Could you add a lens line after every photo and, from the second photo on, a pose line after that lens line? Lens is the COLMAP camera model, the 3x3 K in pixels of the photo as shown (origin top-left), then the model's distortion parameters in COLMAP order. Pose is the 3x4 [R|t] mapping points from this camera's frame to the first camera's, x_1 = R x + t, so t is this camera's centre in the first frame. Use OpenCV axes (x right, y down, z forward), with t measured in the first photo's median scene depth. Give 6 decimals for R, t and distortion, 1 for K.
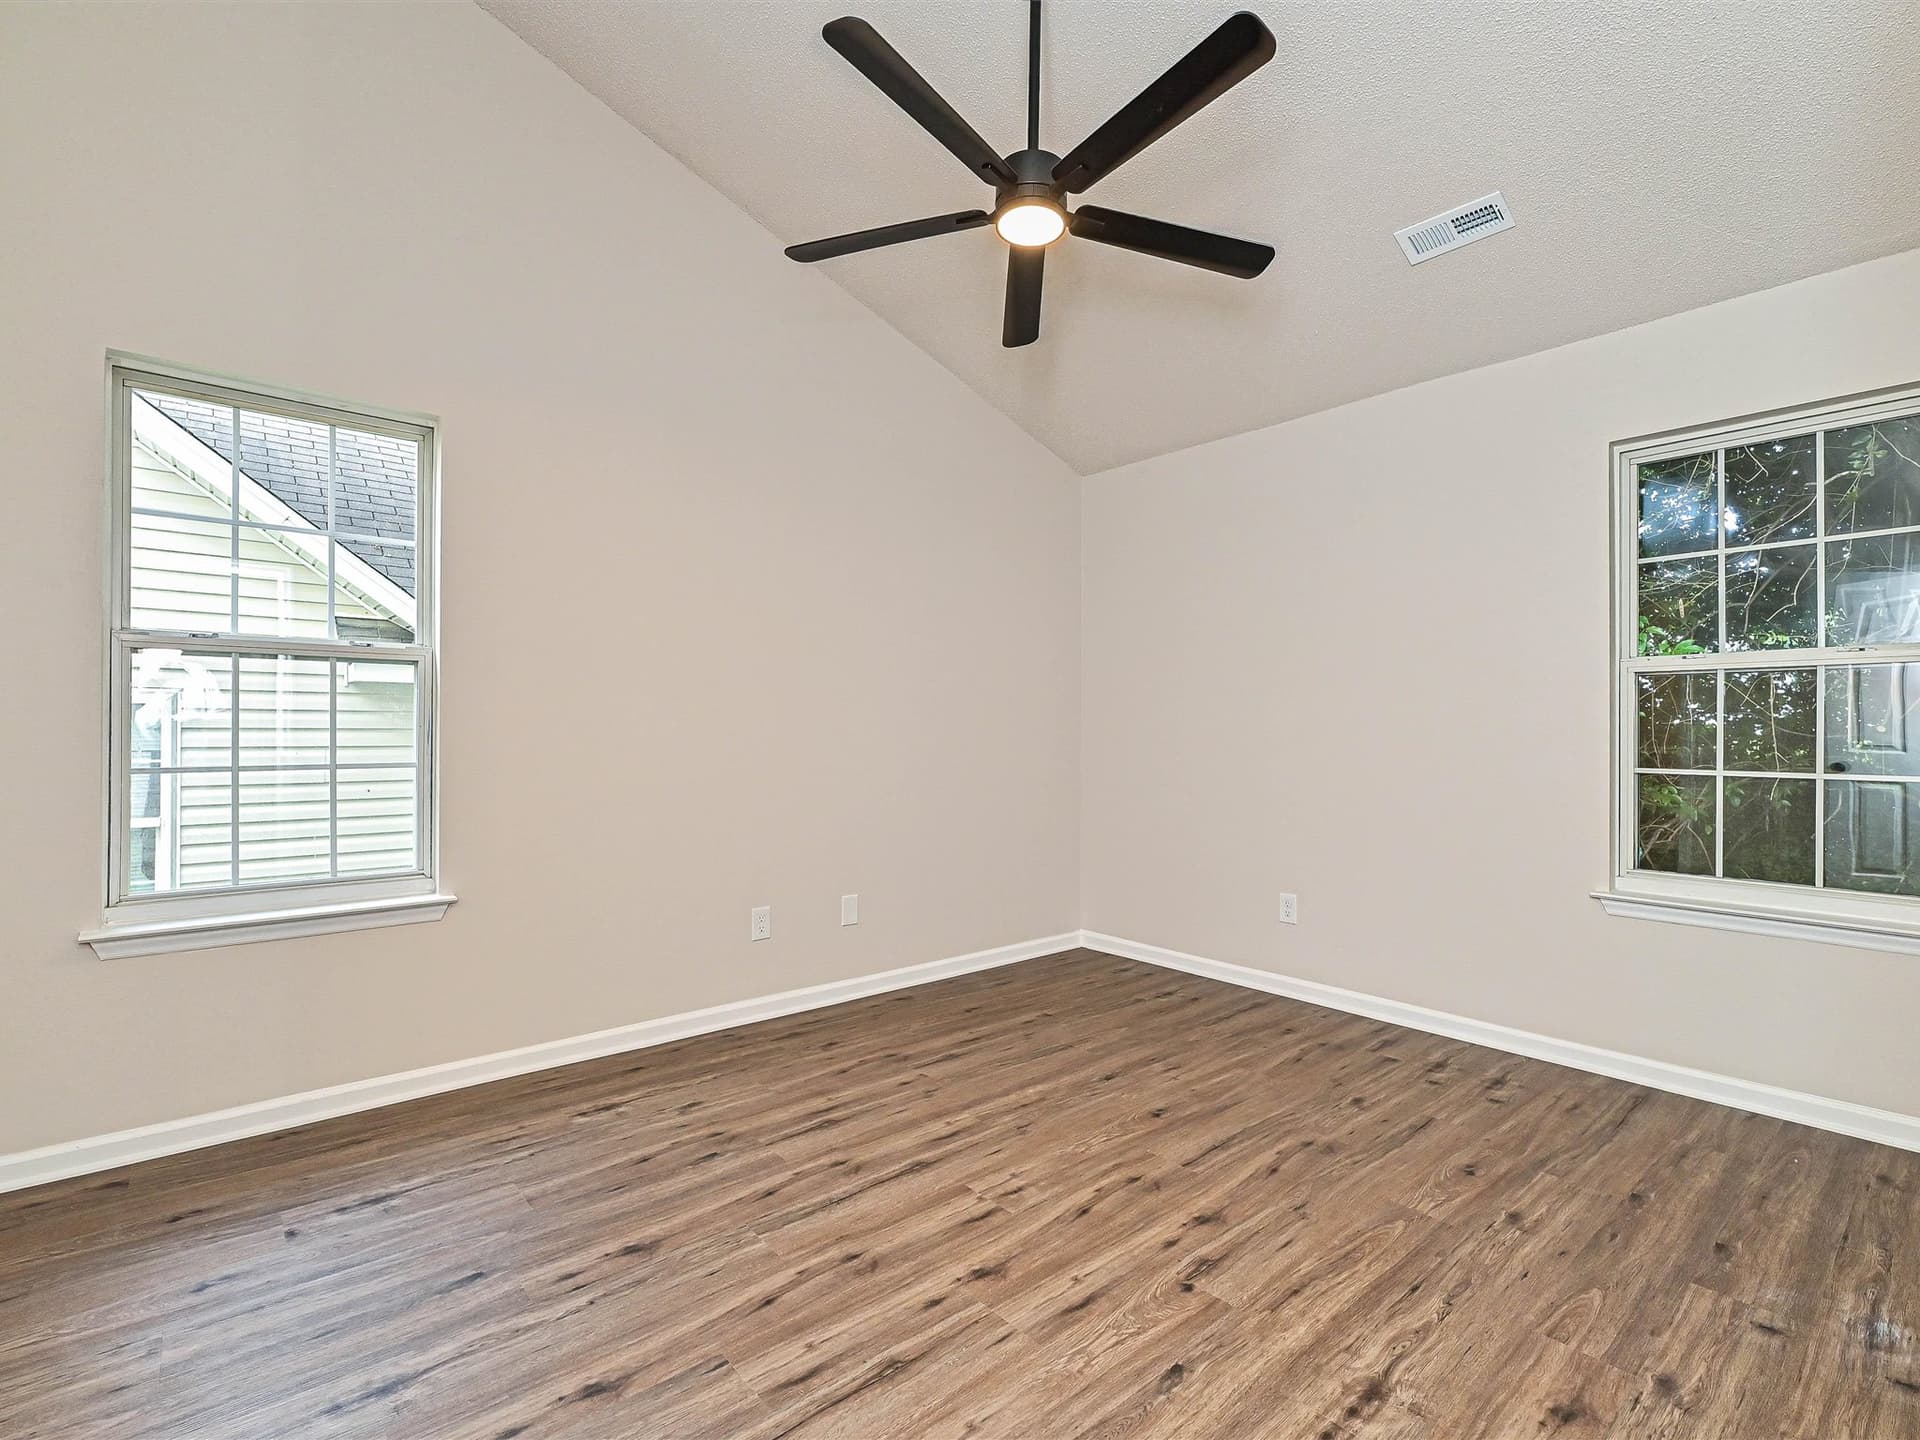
lens RADIAL K [[870.3, 0, 963.6], [0, 870.3, 729.3], [0, 0, 1]] dist [-0.000391, 0.000027]
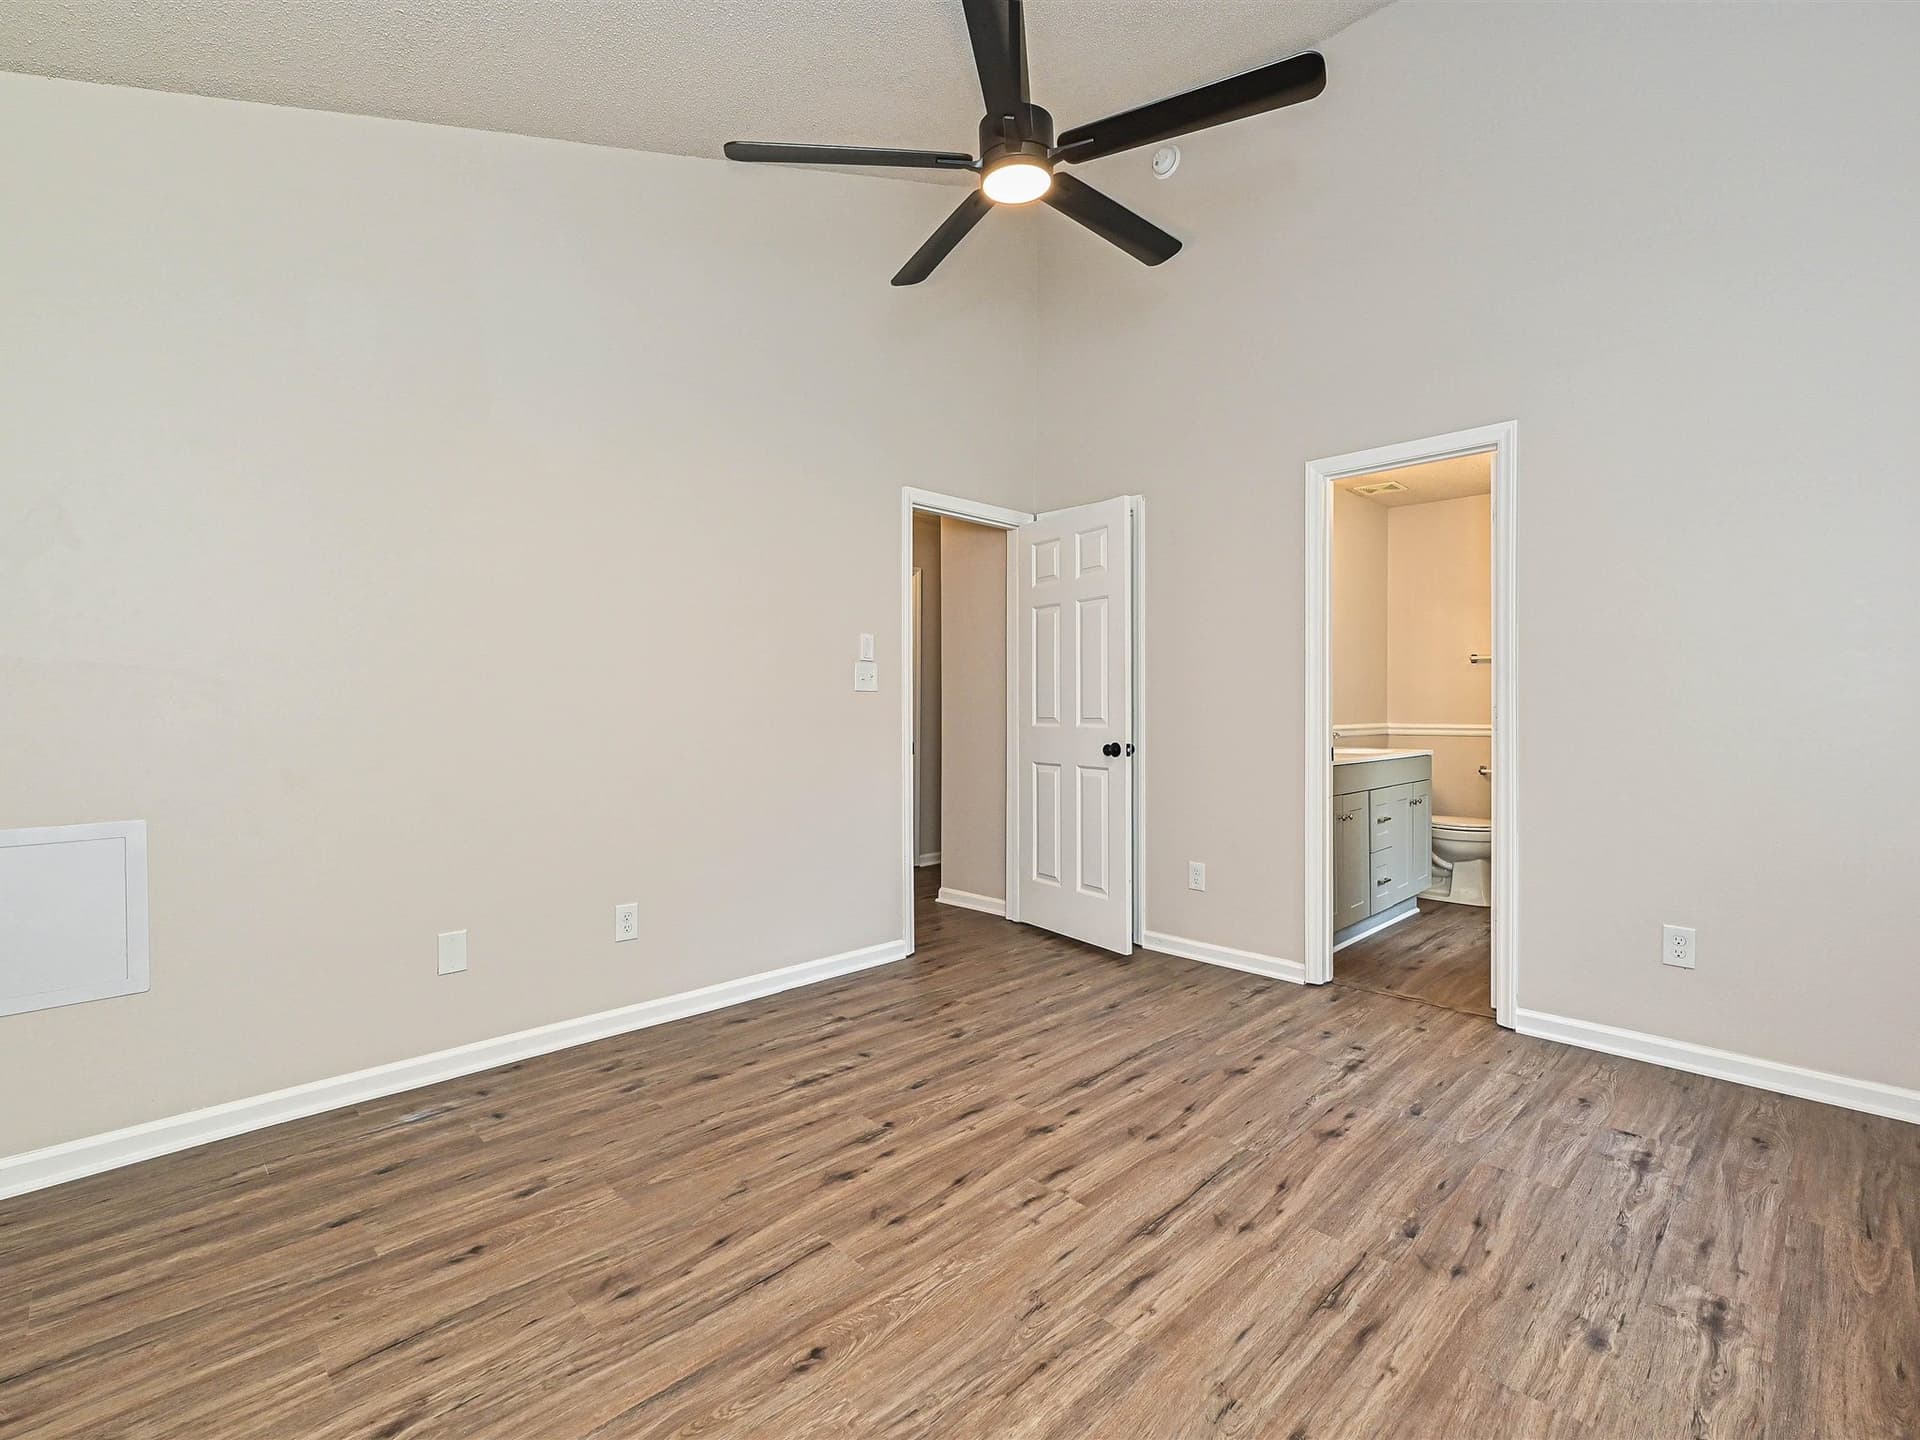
lens RADIAL K [[870.3, 0, 956.2], [0, 870.3, 710.7], [0, 0, 1]] dist [-0.000391, 0.000027]
pose [[-0.997811, -0.005928, -0.065857, 0.212667], [-0.005923, 0.999982, -0.000270, 0.008510], [0.065858, 0.000121, -0.997829, 2.018964]]
